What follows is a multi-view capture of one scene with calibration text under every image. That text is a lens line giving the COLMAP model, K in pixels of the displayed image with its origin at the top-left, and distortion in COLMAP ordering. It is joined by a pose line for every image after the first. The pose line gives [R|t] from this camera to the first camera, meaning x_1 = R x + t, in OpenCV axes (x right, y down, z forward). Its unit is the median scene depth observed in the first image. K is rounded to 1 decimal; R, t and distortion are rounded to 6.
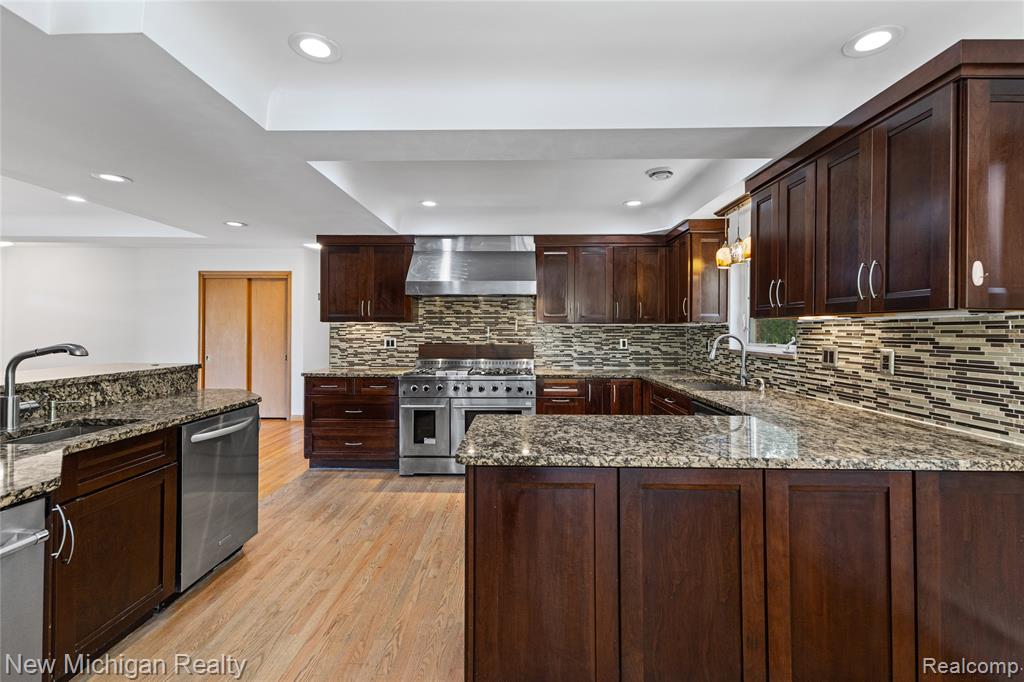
lens RADIAL K [[447.9, 0, 512.3], [0, 447.9, 326.9], [0, 0, 1]] dist [0.009484, -0.000479]
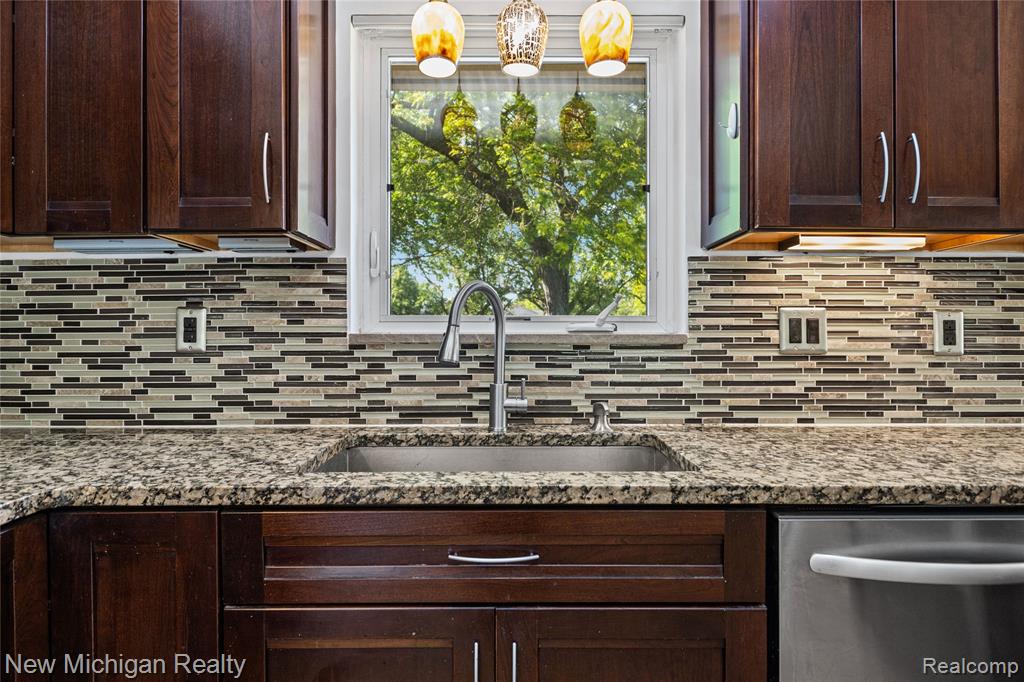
lens RADIAL K [[625.8, 0, 512.1], [0, 625.8, 337.2], [0, 0, 1]] dist [0.004652, -0.001926]
pose [[-0.016756, -0.005973, 0.999842, 0.051963], [-0.007254, 0.999957, 0.005852, 0.070593], [-0.999833, -0.007155, -0.016799, 1.309198]]
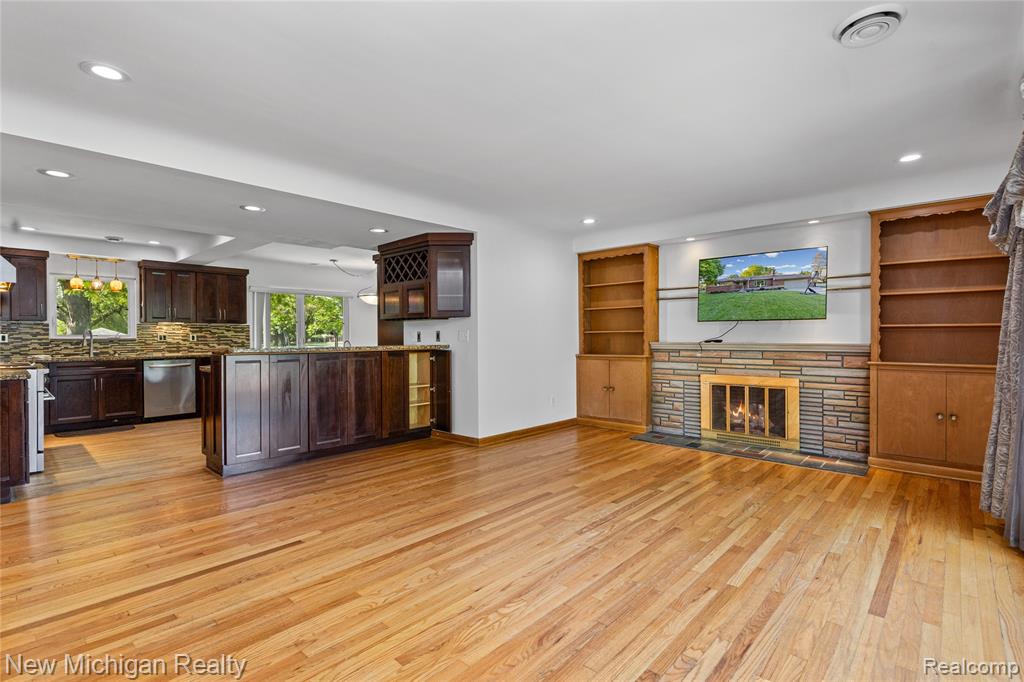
lens RADIAL K [[482.6, 0, 512.2], [0, 482.6, 338.4], [0, 0, 1]] dist [-0.000123, -0.000564]
pose [[-0.742480, -0.004804, 0.669851, -2.687943], [-0.004119, 0.999988, 0.002605, 0.054035], [-0.669856, -0.000825, -0.742491, 1.715992]]
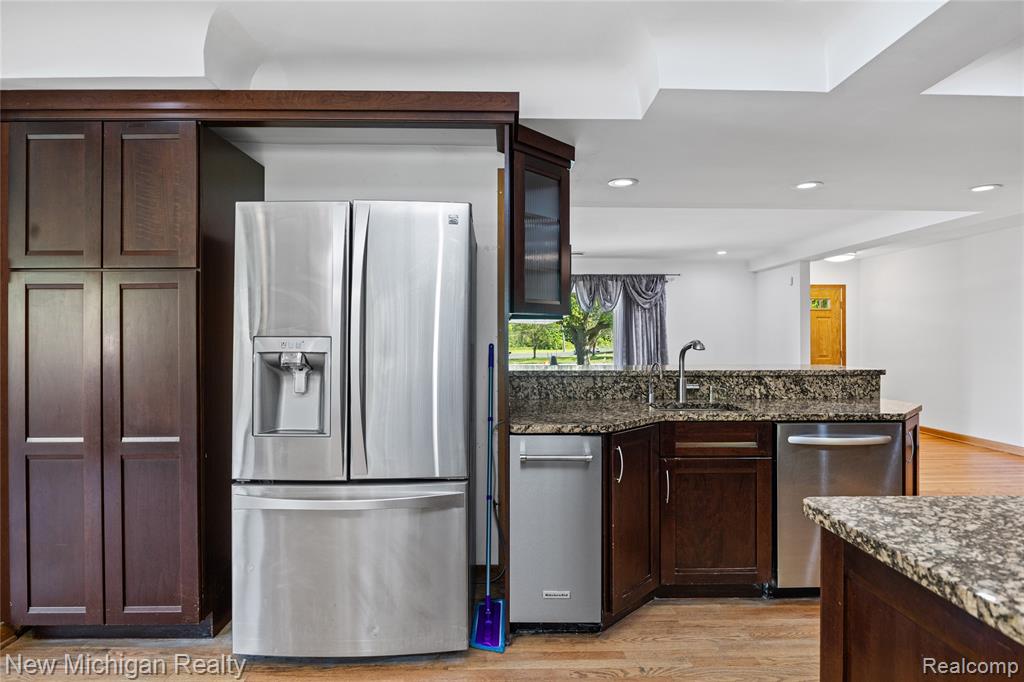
lens RADIAL K [[550.2, 0, 517.1], [0, 550.2, 335.1], [0, 0, 1]] dist [-0.010392, -0.000622]
pose [[0.045798, -0.009543, -0.998905, 0.382905], [0.008004, 0.999926, -0.009186, 0.023828], [0.998919, -0.007574, 0.045871, 0.298748]]
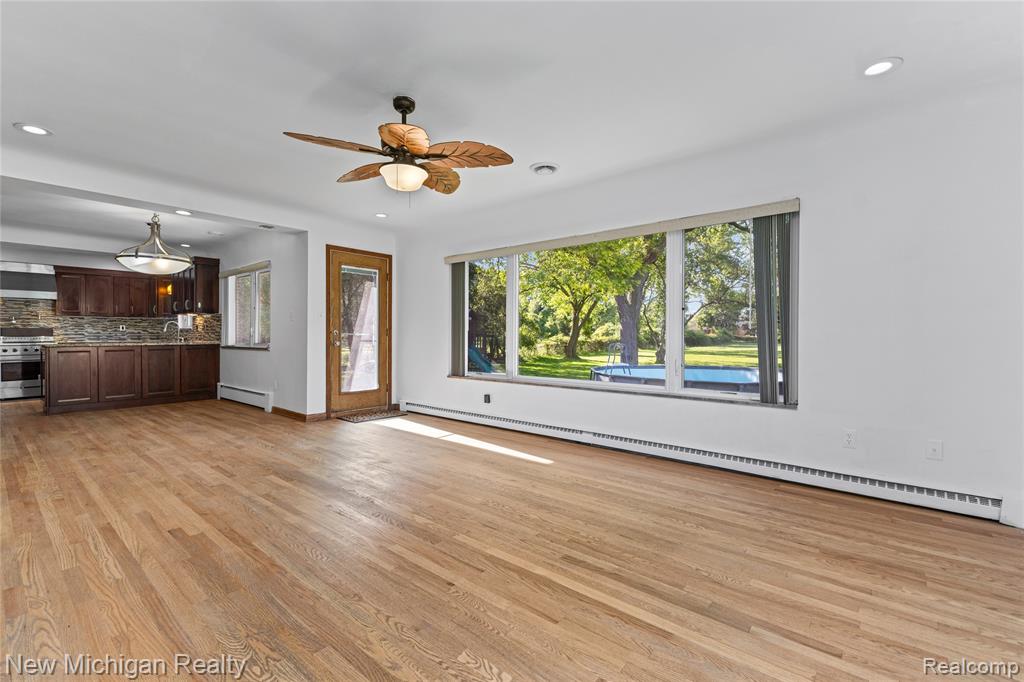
lens RADIAL K [[446.5, 0, 509.9], [0, 446.5, 335.5], [0, 0, 1]] dist [0.009636, -0.000457]
pose [[0.633270, -0.005692, 0.773910, -0.330426], [-0.002067, 0.999957, 0.009045, 0.090119], [-0.773929, -0.007328, 0.633231, -2.644958]]
